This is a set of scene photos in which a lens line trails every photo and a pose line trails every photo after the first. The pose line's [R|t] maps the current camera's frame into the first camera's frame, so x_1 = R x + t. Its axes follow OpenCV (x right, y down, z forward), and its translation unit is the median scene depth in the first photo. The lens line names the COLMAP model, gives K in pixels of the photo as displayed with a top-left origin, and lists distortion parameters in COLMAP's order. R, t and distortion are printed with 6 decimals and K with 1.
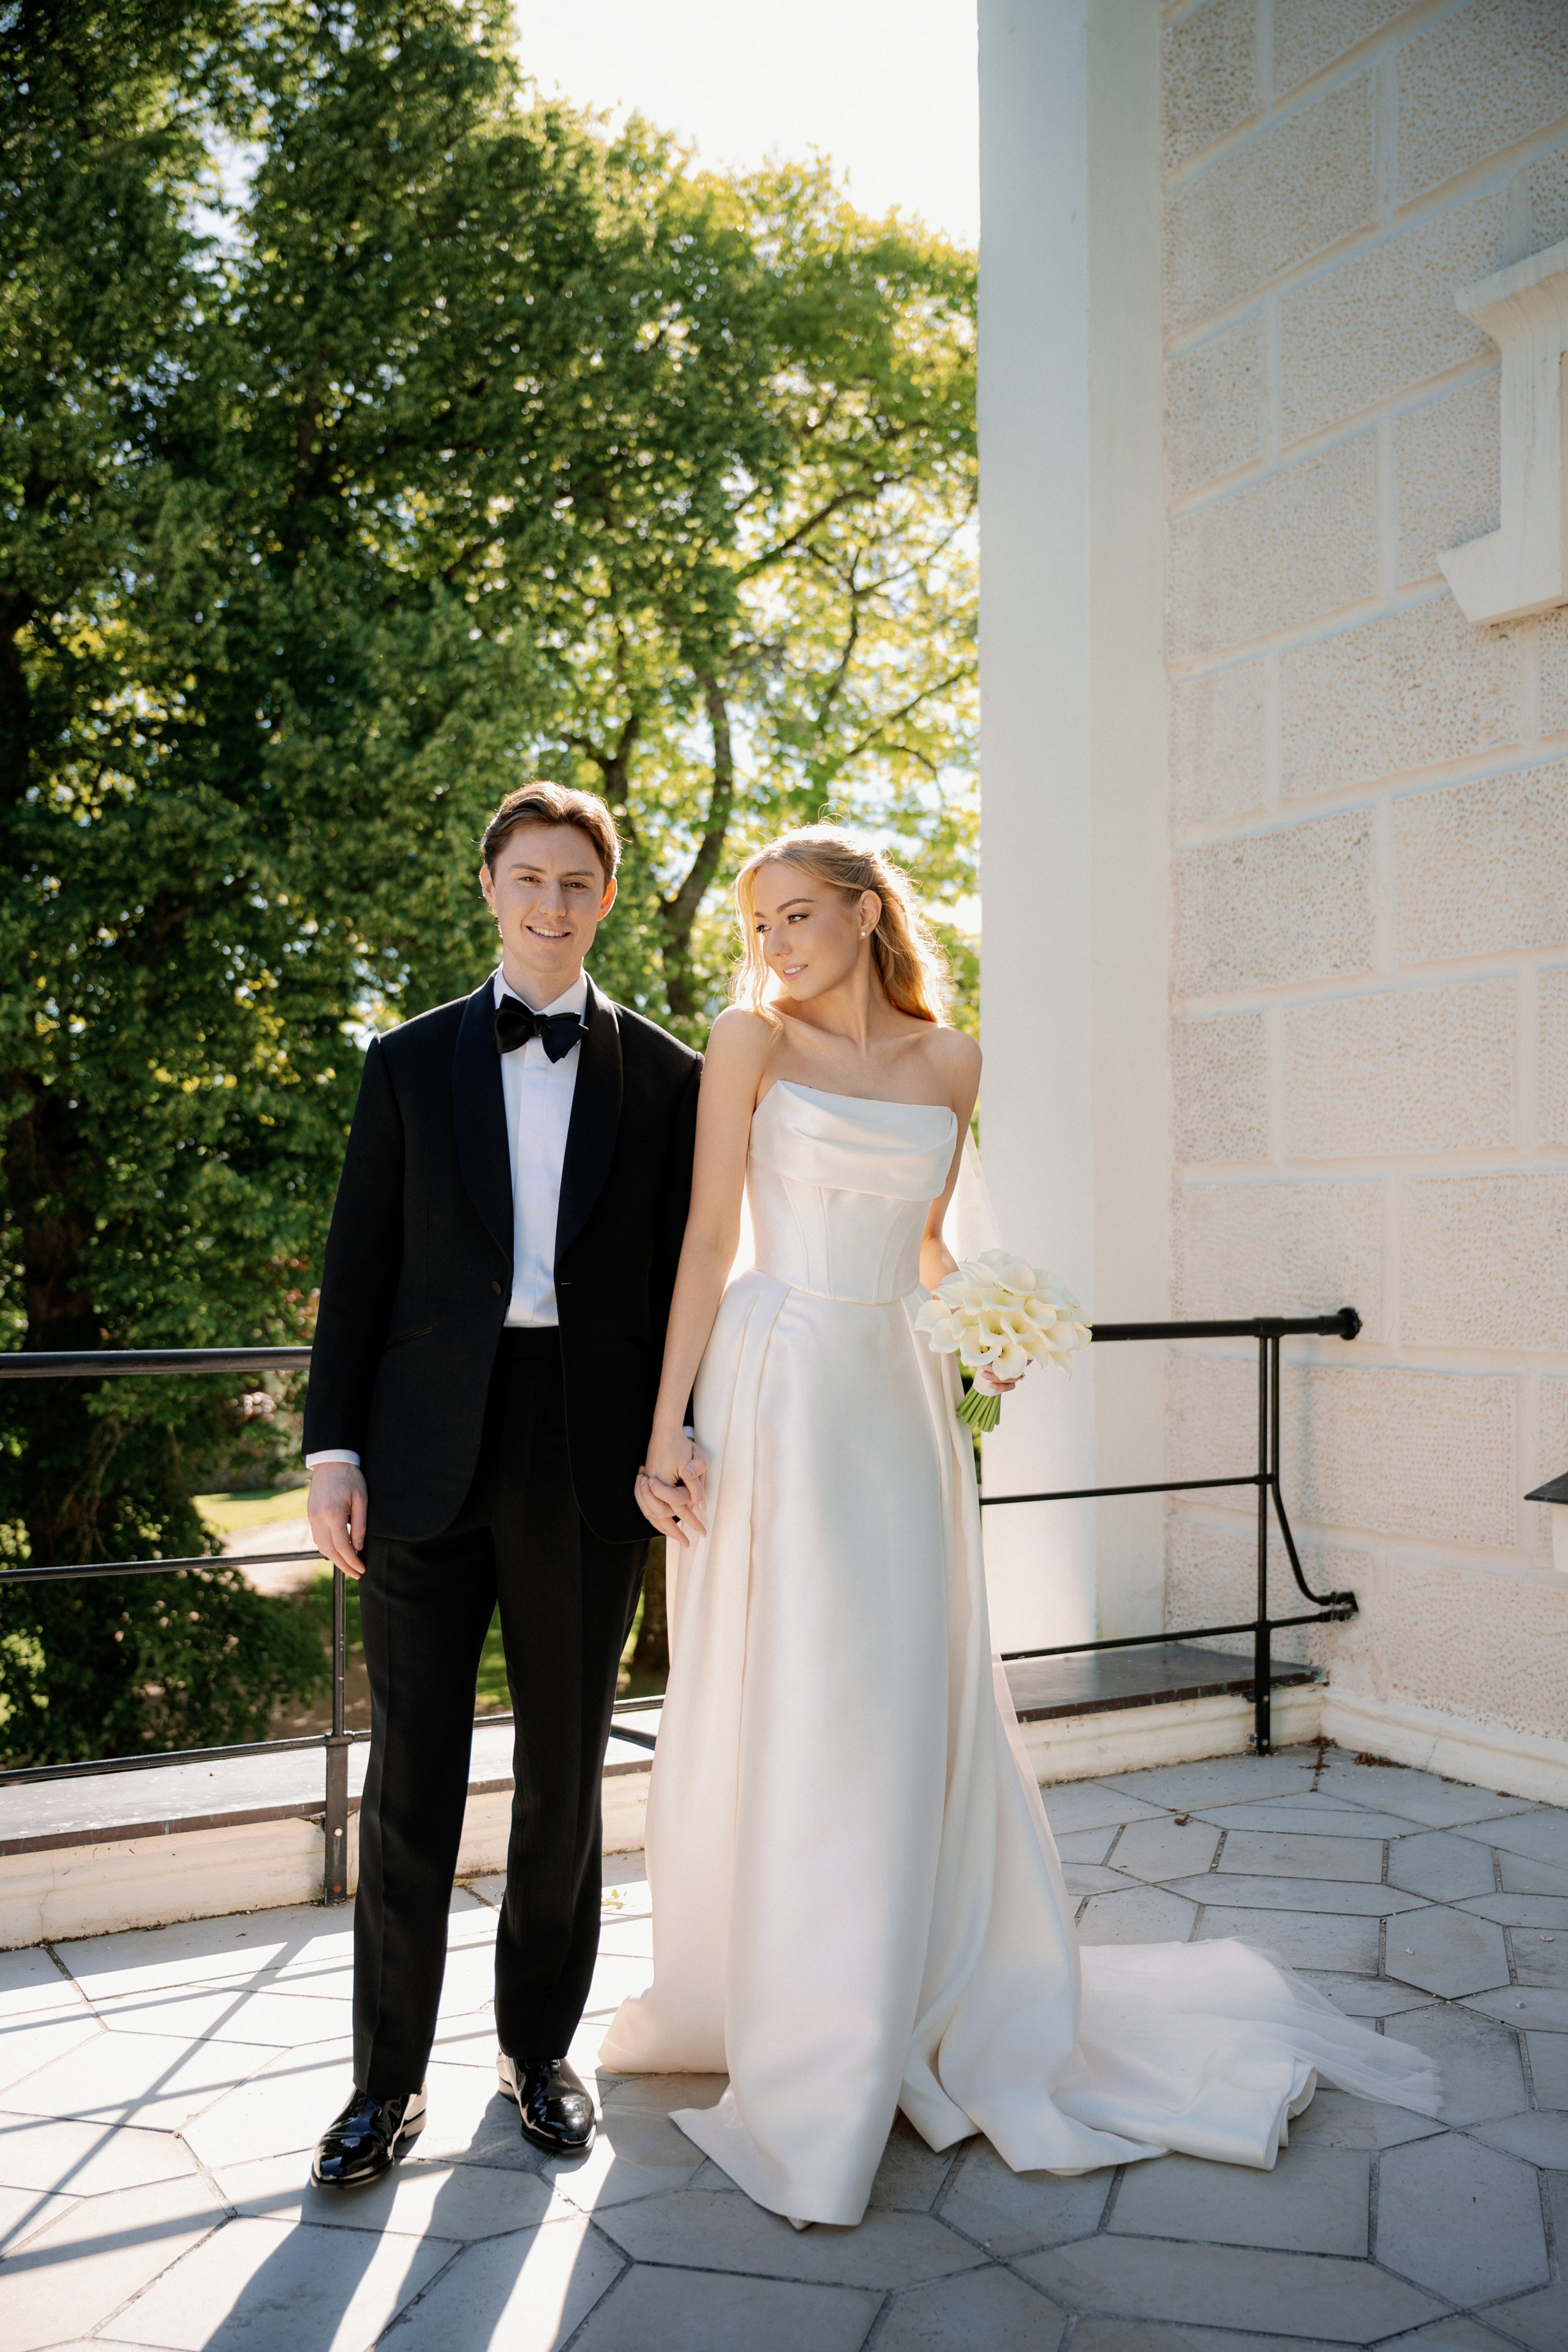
lens RADIAL K [[2253.5, 0, 832.5], [0, 2253.5, 1172.8], [0, 0, 1]] dist [0.002278, 0.014479]
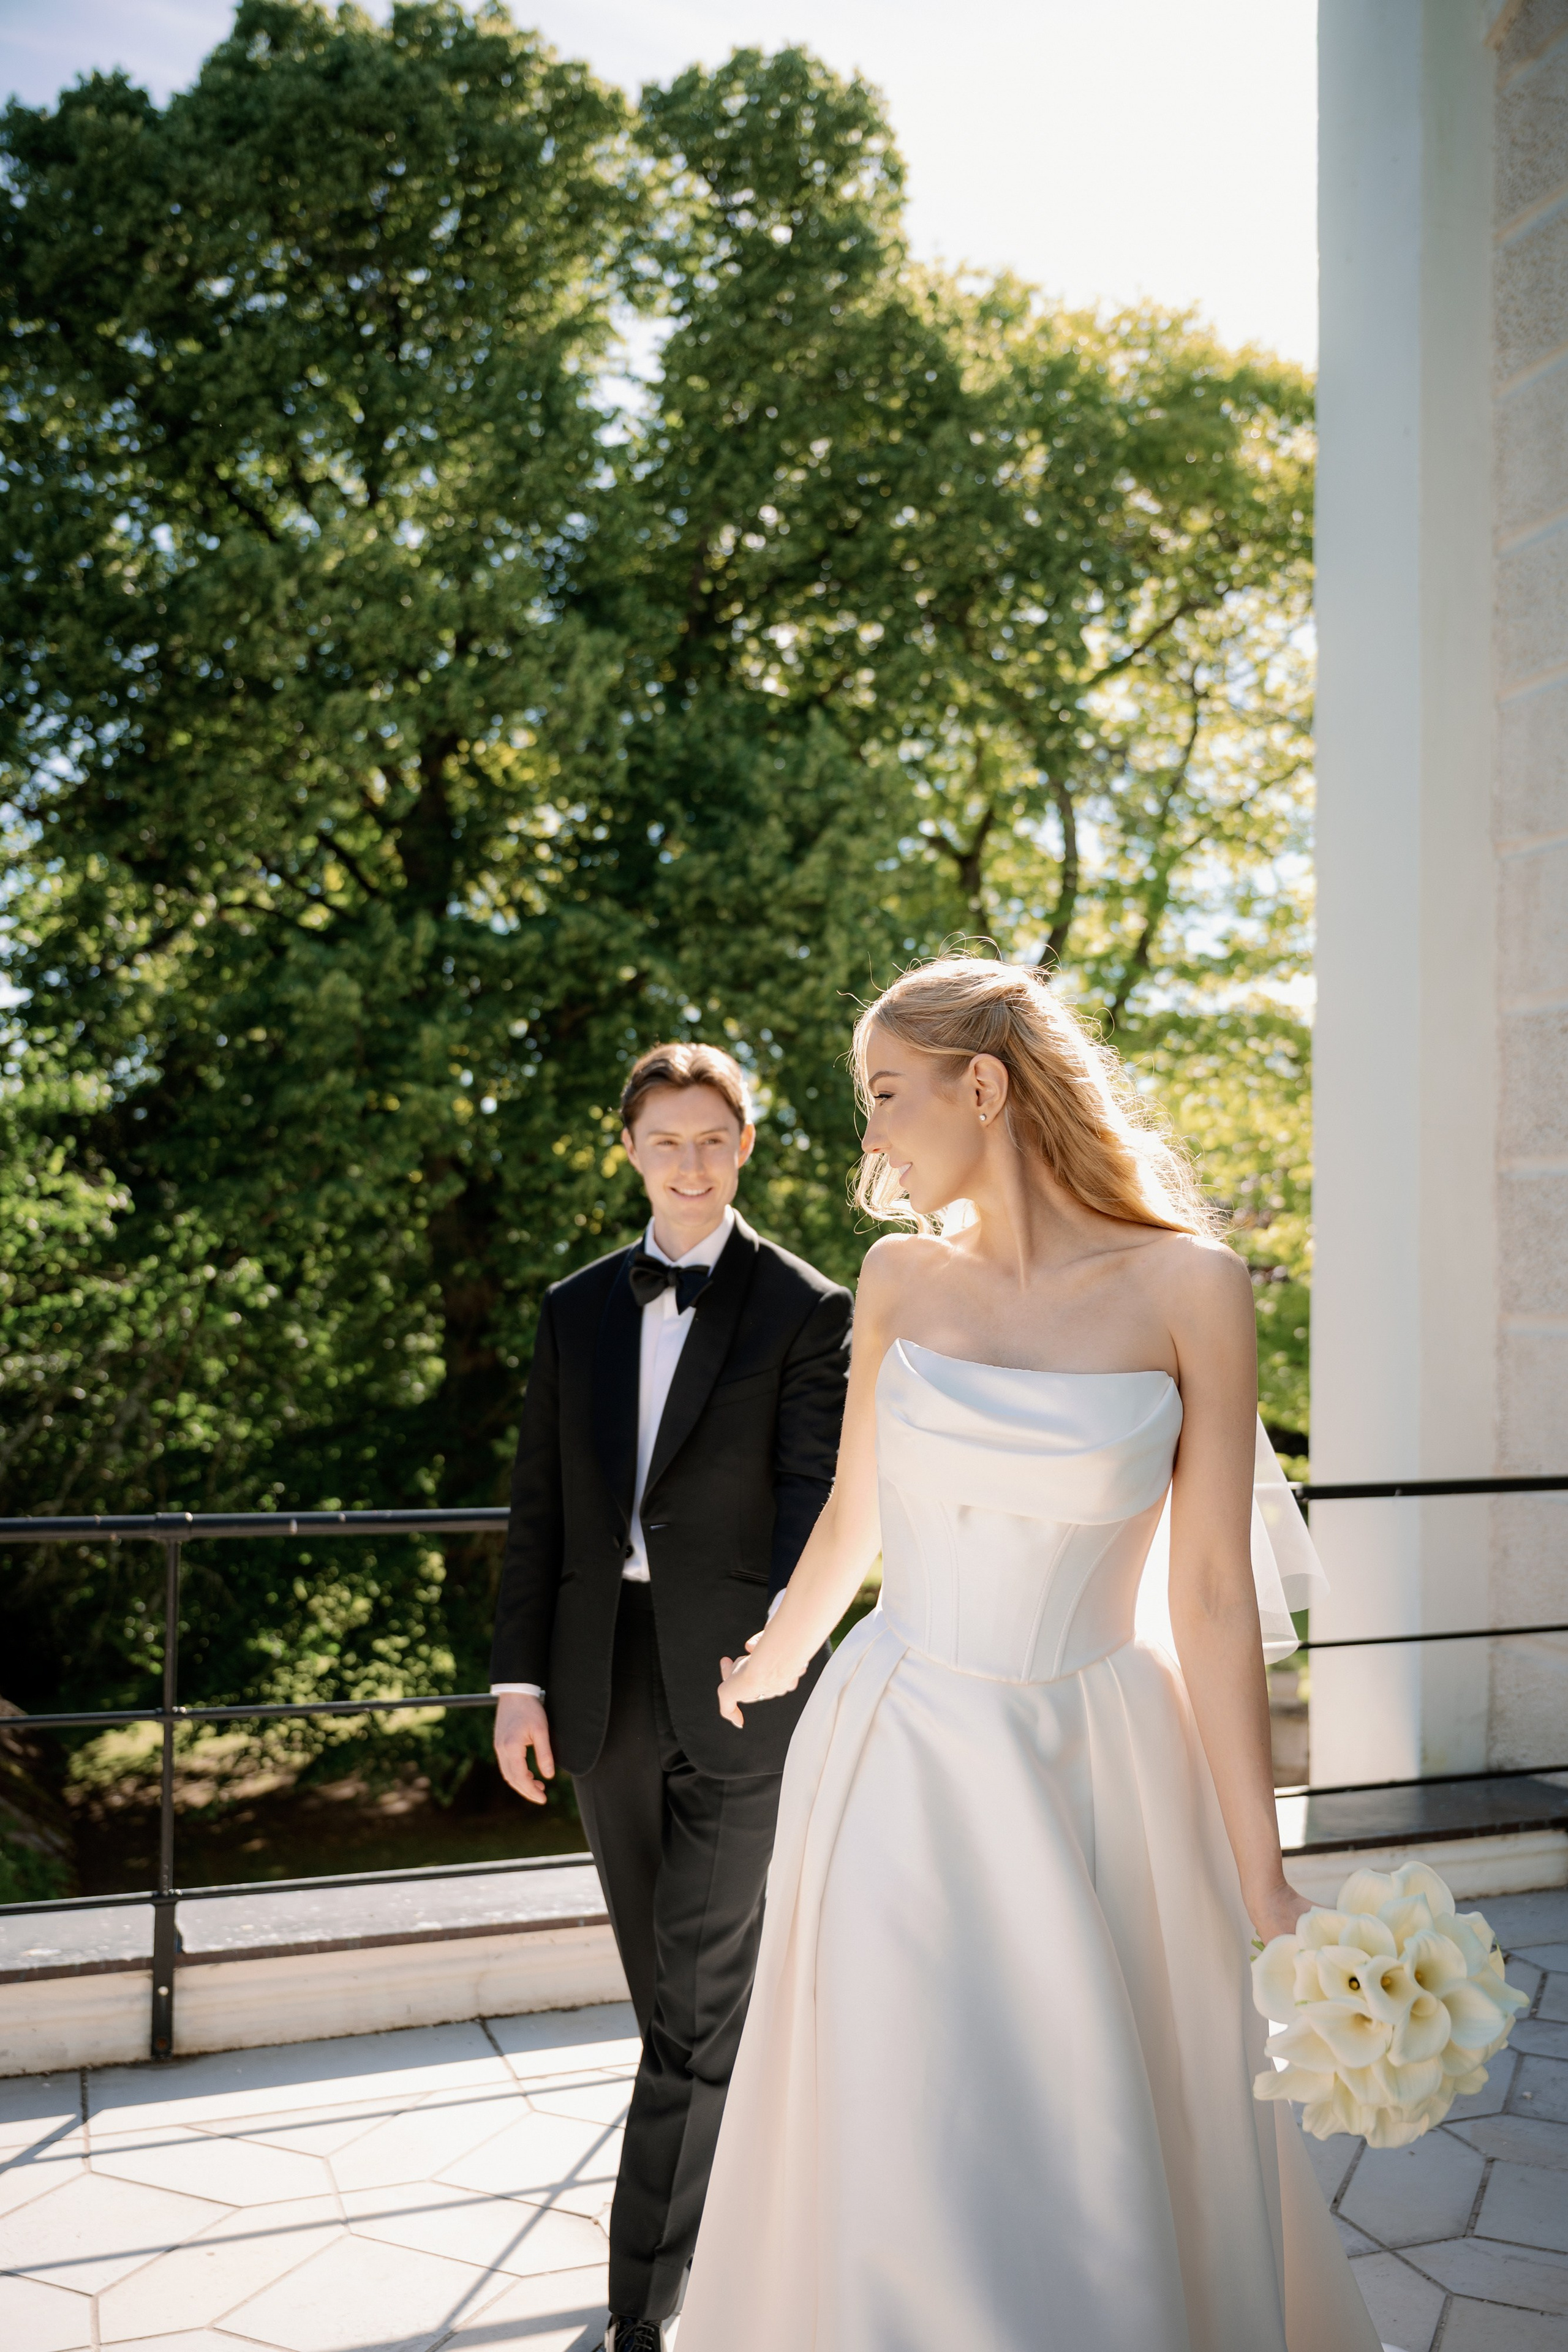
lens RADIAL K [[2089.7, 0, 784.0], [0, 2089.7, 1176.0], [0, 0, 1]] dist [0.007460, -0.004866]
pose [[0.983220, 0.006789, -0.182298, -0.000067], [-0.009161, 0.999884, -0.012169, -0.017543], [0.182194, 0.013634, 0.983168, -0.008775]]
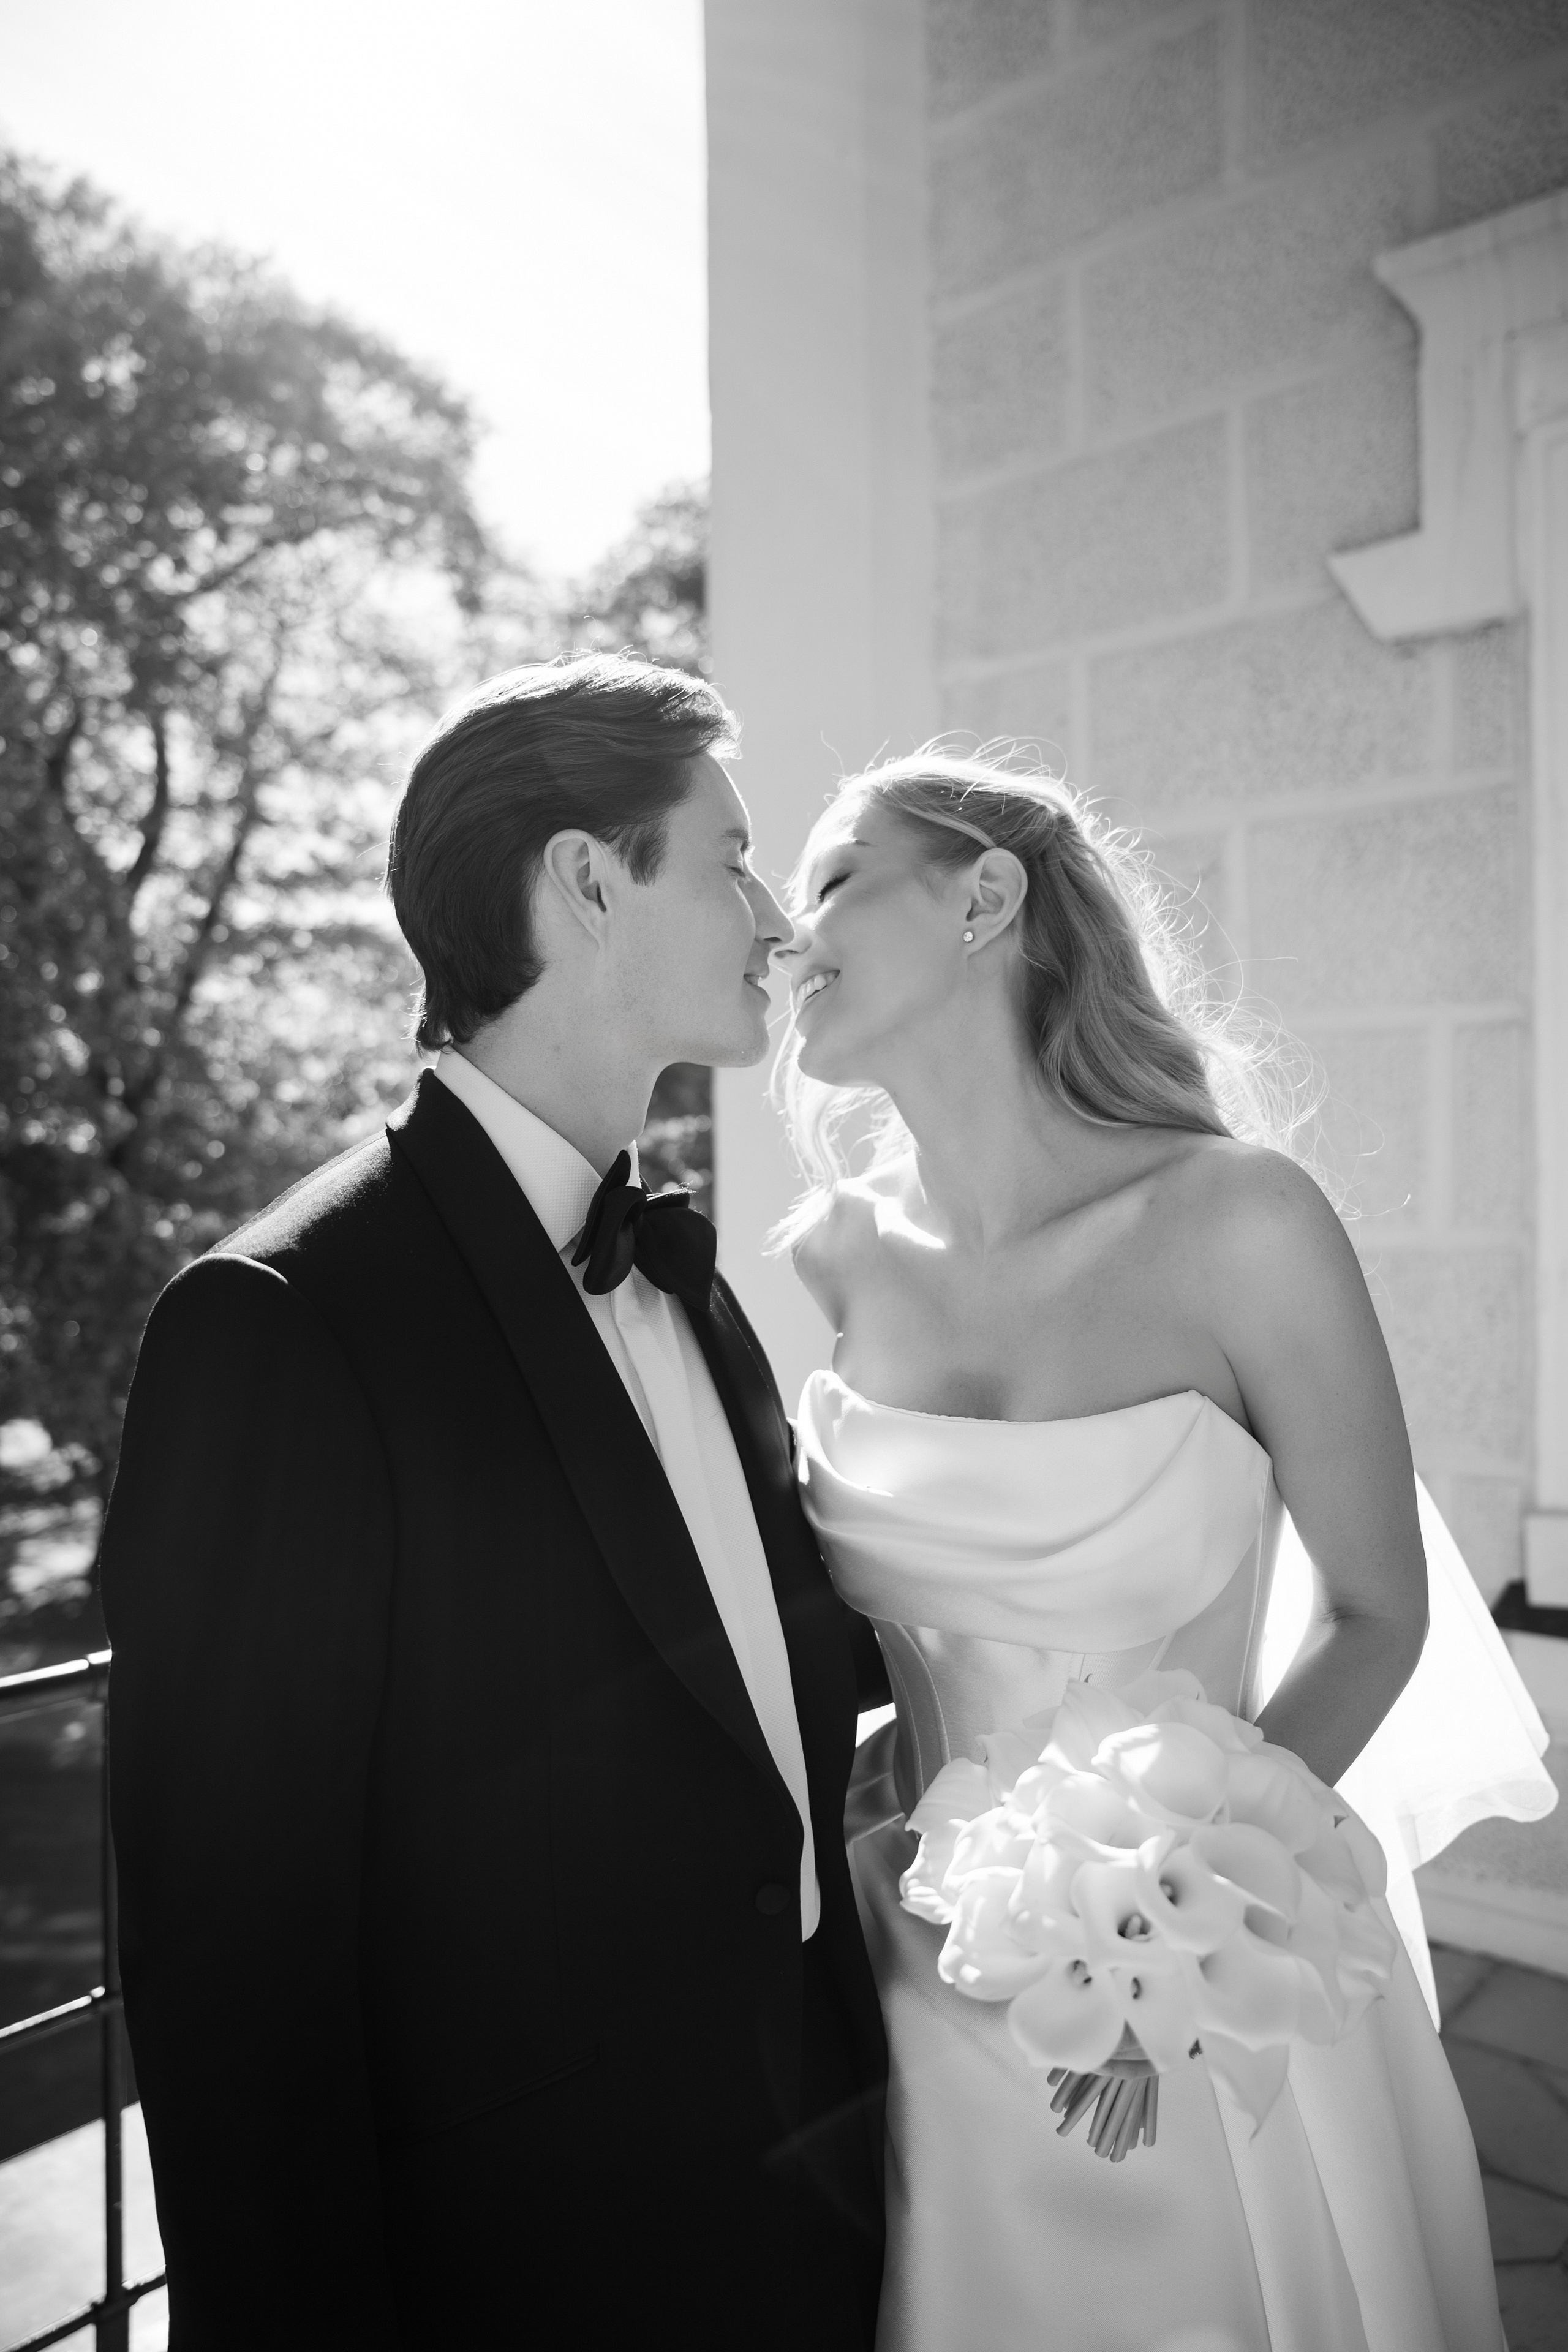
lens RADIAL K [[1676.5, 0, 785.5], [0, 1676.5, 1135.1], [0, 0, 1]] dist [0.000302, 0.003200]
pose [[0.942068, -0.013426, 0.335153, -0.044156], [0.006604, 0.999747, 0.021488, -0.016962], [-0.335357, -0.018030, 0.941918, 0.121944]]
